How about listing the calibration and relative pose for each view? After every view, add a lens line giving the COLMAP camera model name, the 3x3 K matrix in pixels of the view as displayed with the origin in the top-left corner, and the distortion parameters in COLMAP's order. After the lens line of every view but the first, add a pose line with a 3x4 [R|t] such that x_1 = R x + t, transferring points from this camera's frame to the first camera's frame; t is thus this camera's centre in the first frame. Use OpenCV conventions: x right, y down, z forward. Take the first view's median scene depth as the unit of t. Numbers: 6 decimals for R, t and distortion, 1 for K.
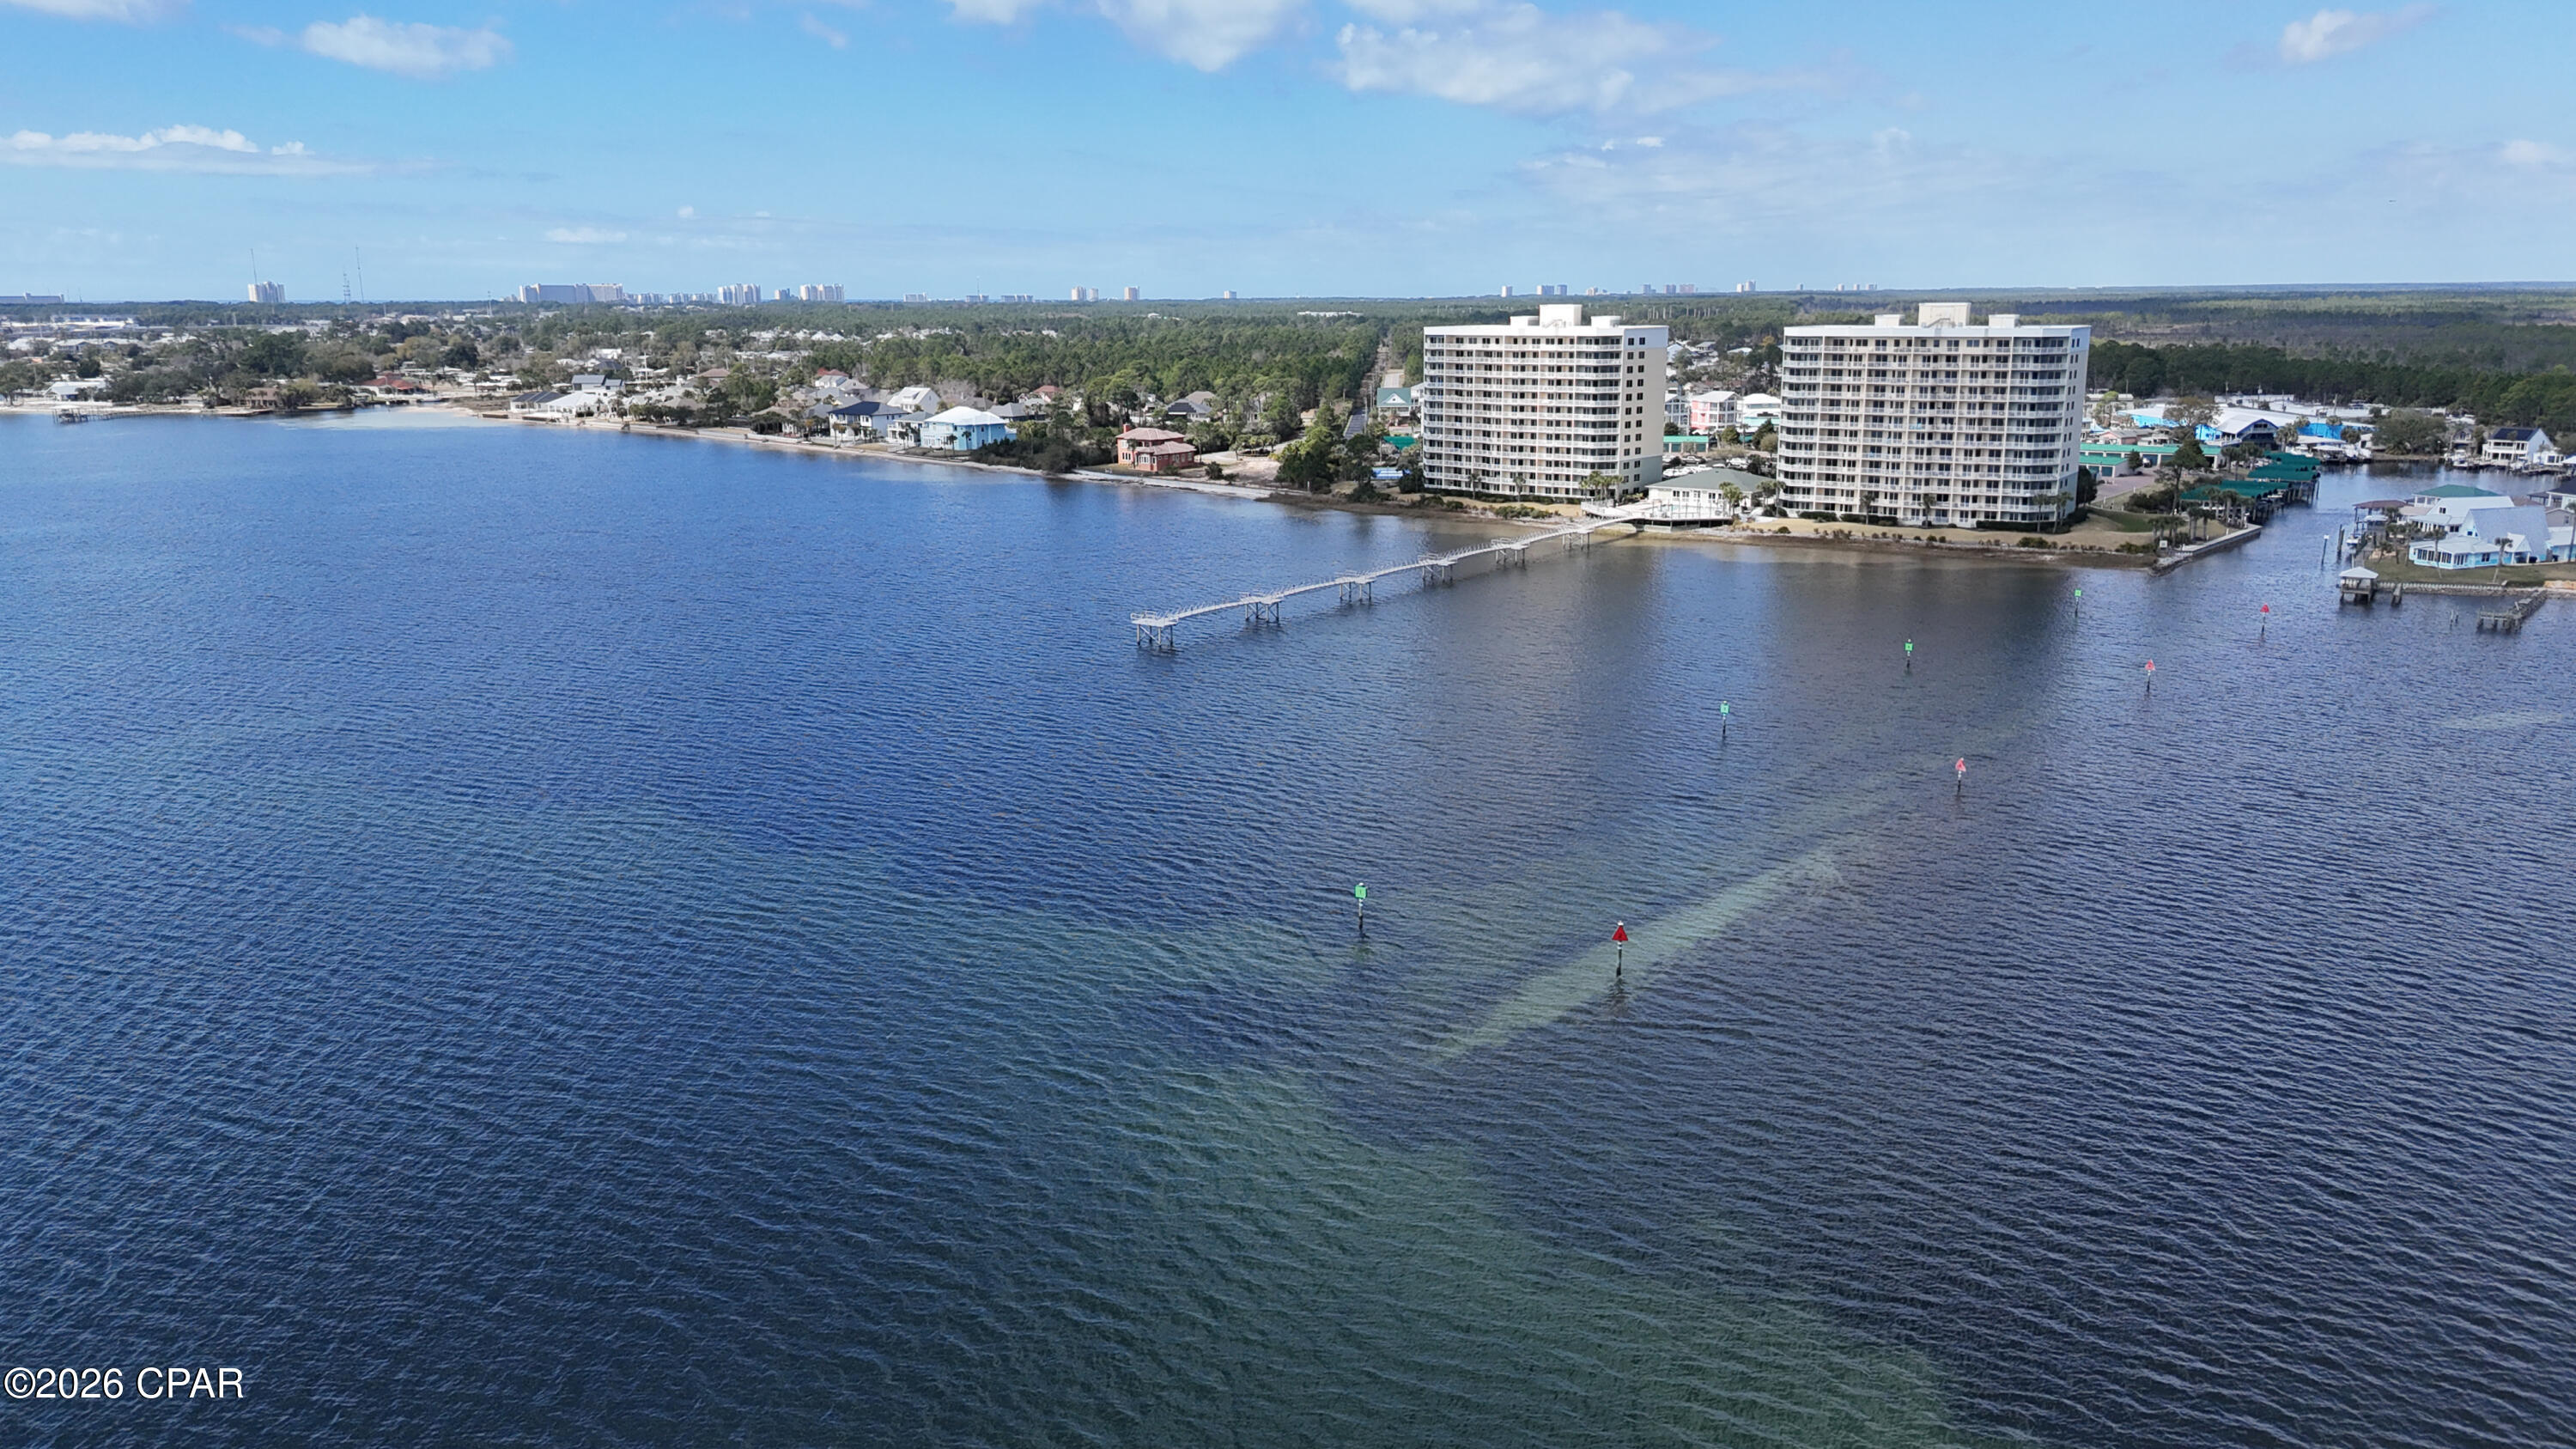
lens RADIAL K [[1866.3, 0, 1313.8], [0, 1866.3, 735.0], [0, 0, 1]] dist [0.088960, -0.104168]
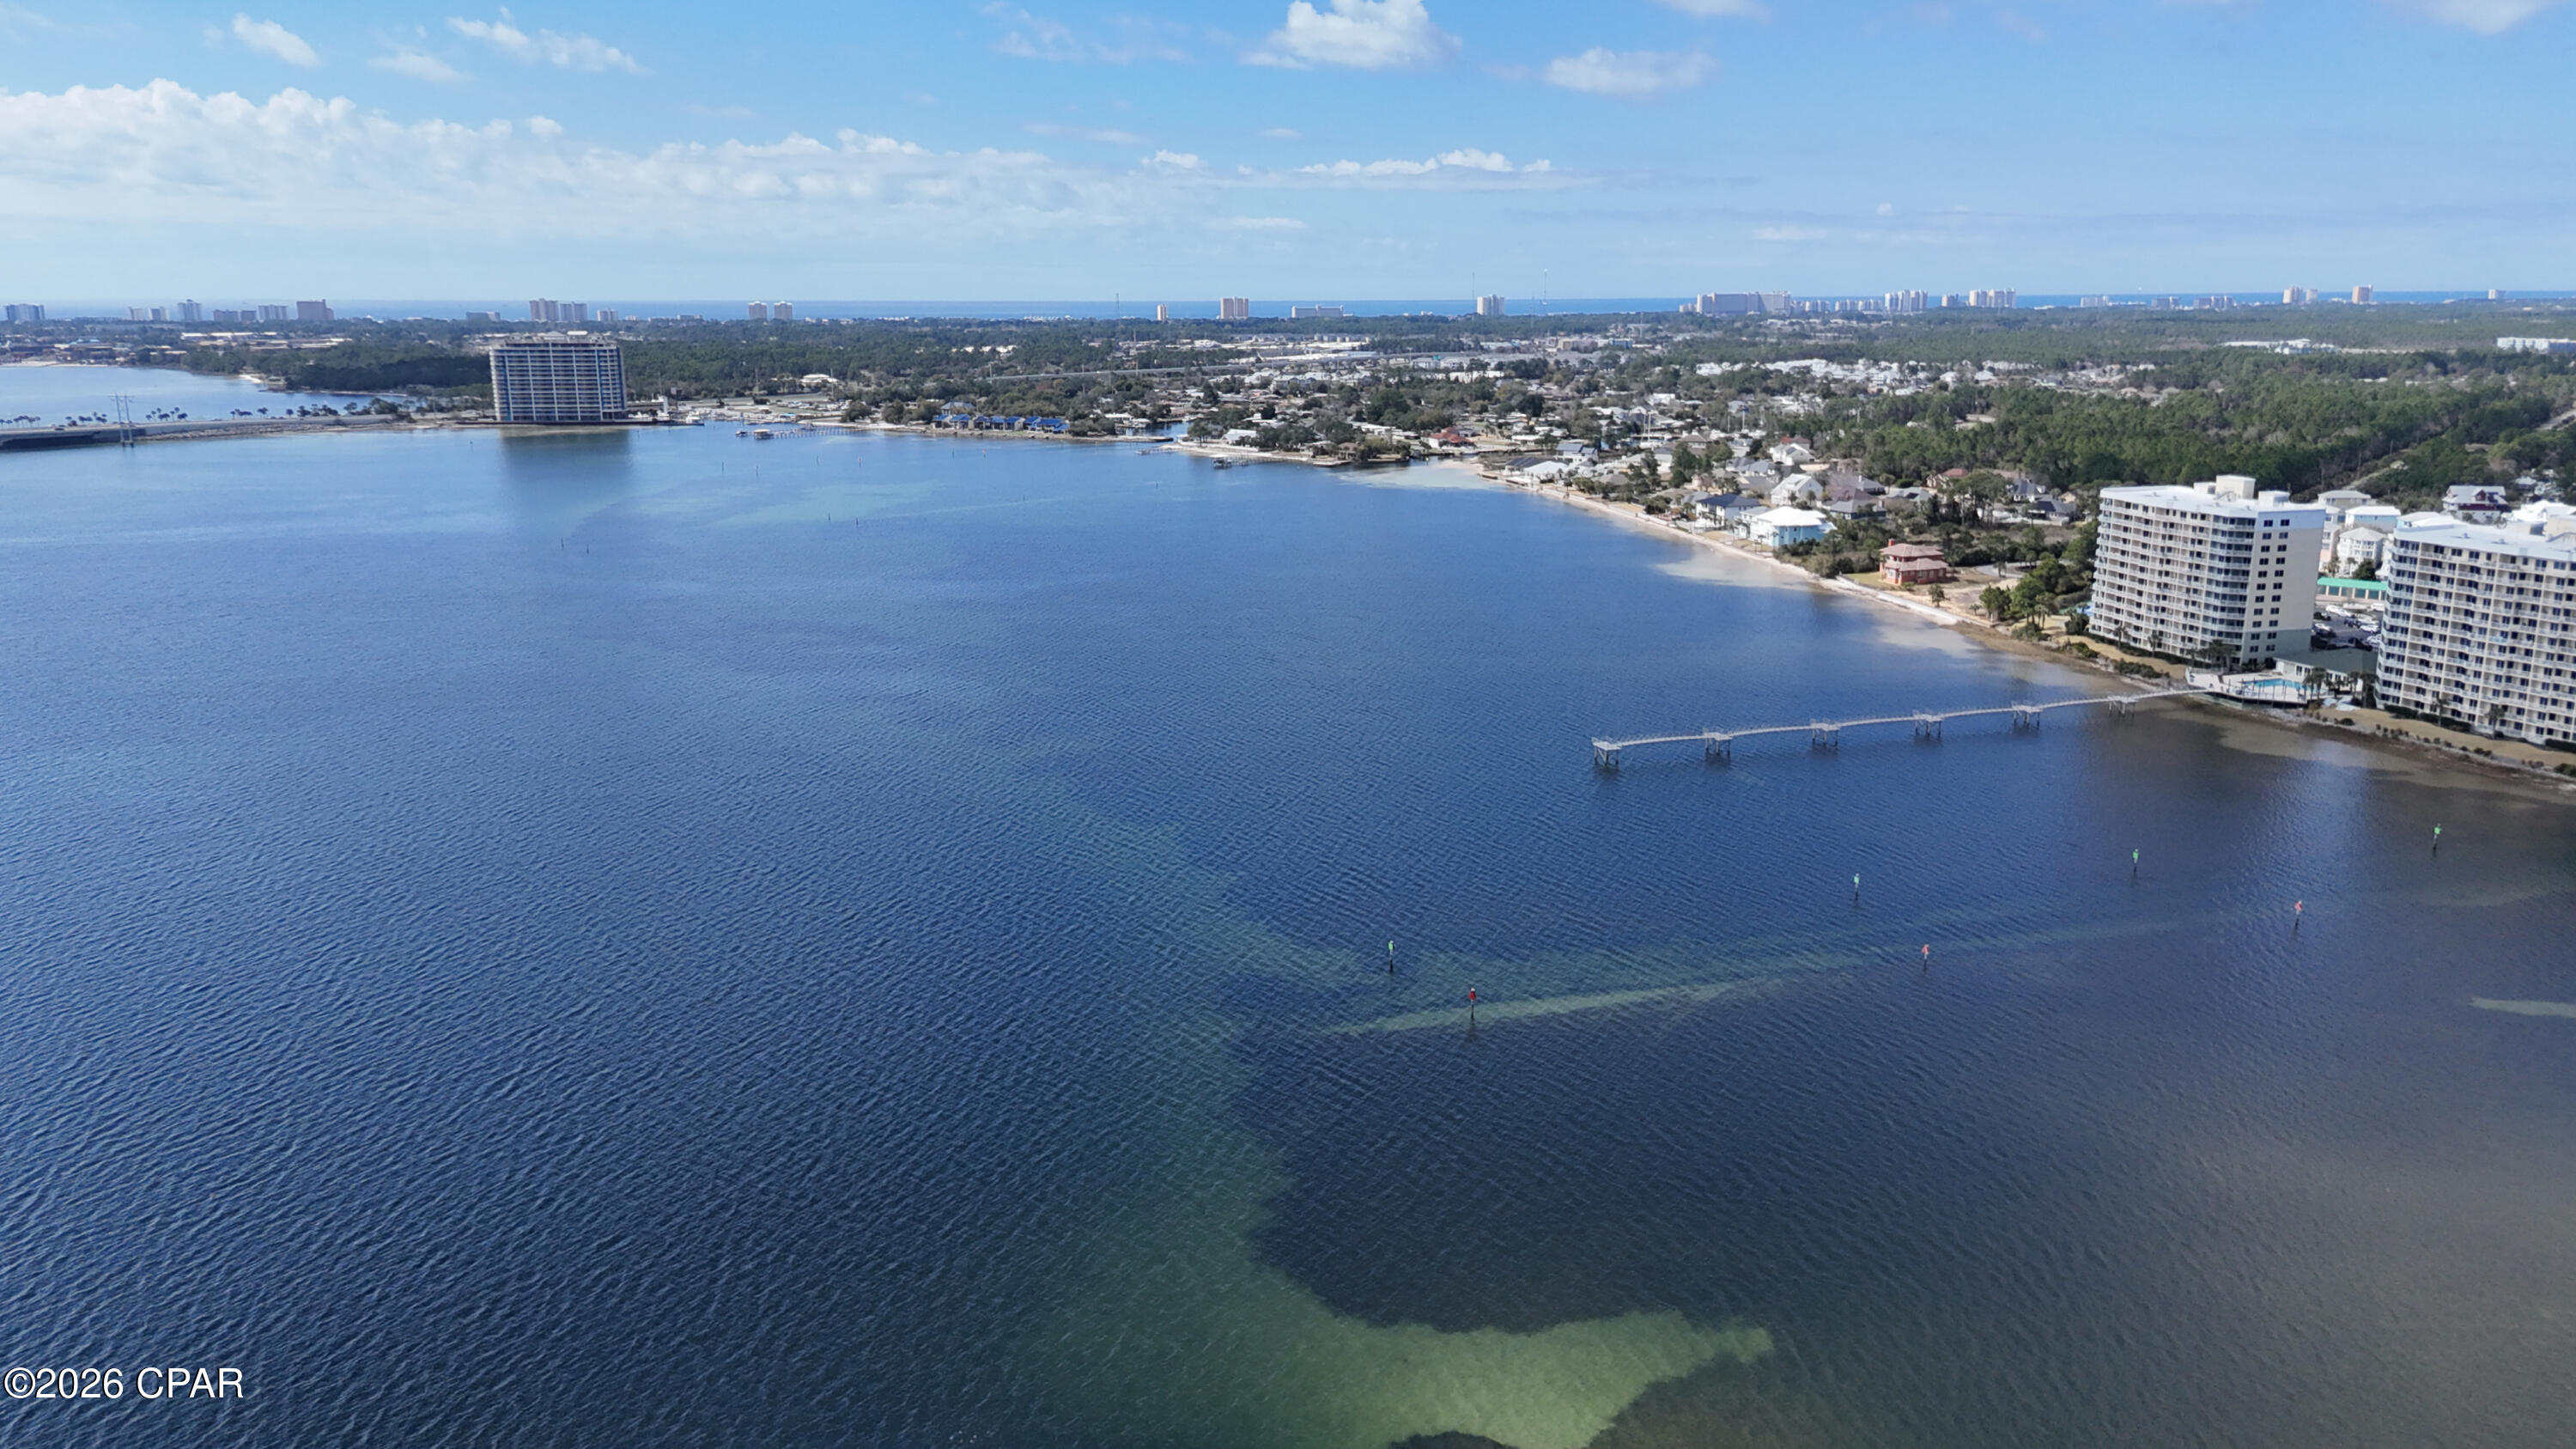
lens RADIAL K [[1884.0, 0, 1288.7], [0, 1884.0, 737.0], [0, 0, 1]] dist [0.072005, -0.064986]
pose [[0.820713, 0.131863, -0.555915, 0.325388], [-0.129270, 0.990627, 0.044132, -0.063976], [0.556524, 0.035644, 0.830067, -0.204049]]
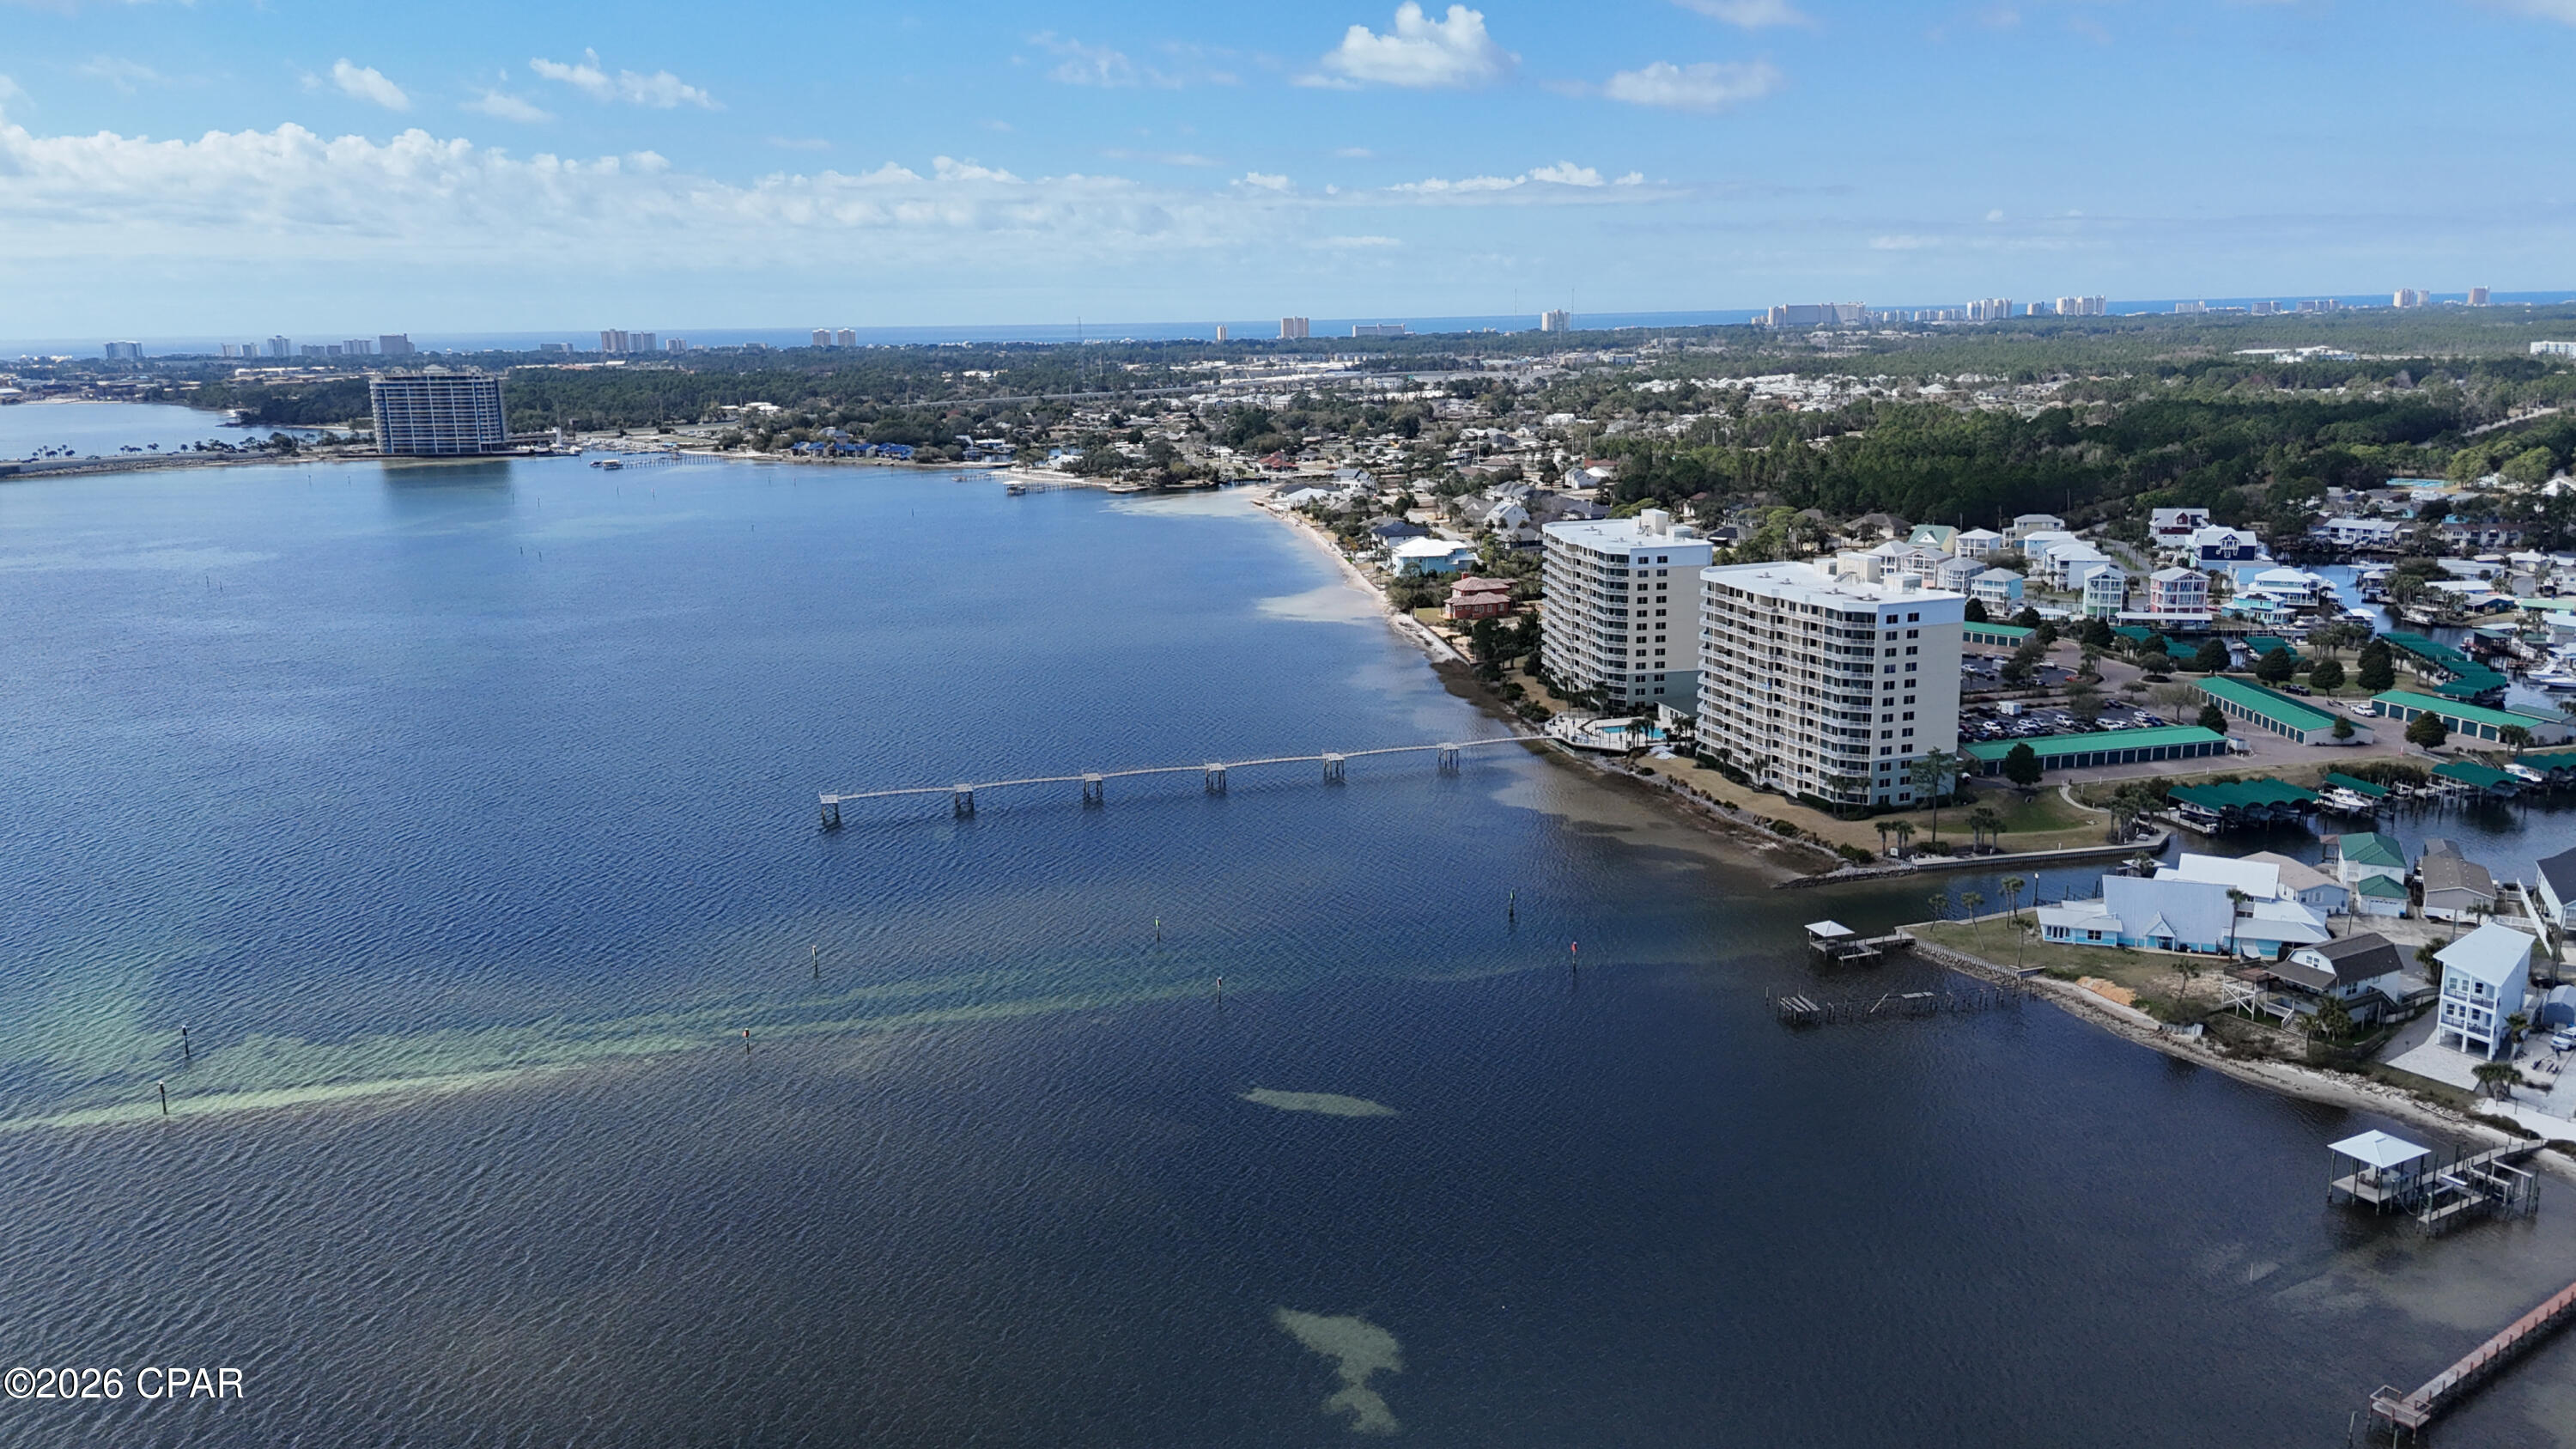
lens RADIAL K [[1888.5, 0, 1286.8], [0, 1888.5, 718.7], [0, 0, 1]] dist [0.073743, -0.069270]
pose [[0.784616, 0.119684, -0.608320, 0.640325], [-0.125379, 0.991548, 0.033368, -0.132019], [0.607172, 0.050090, 0.792990, 0.069656]]
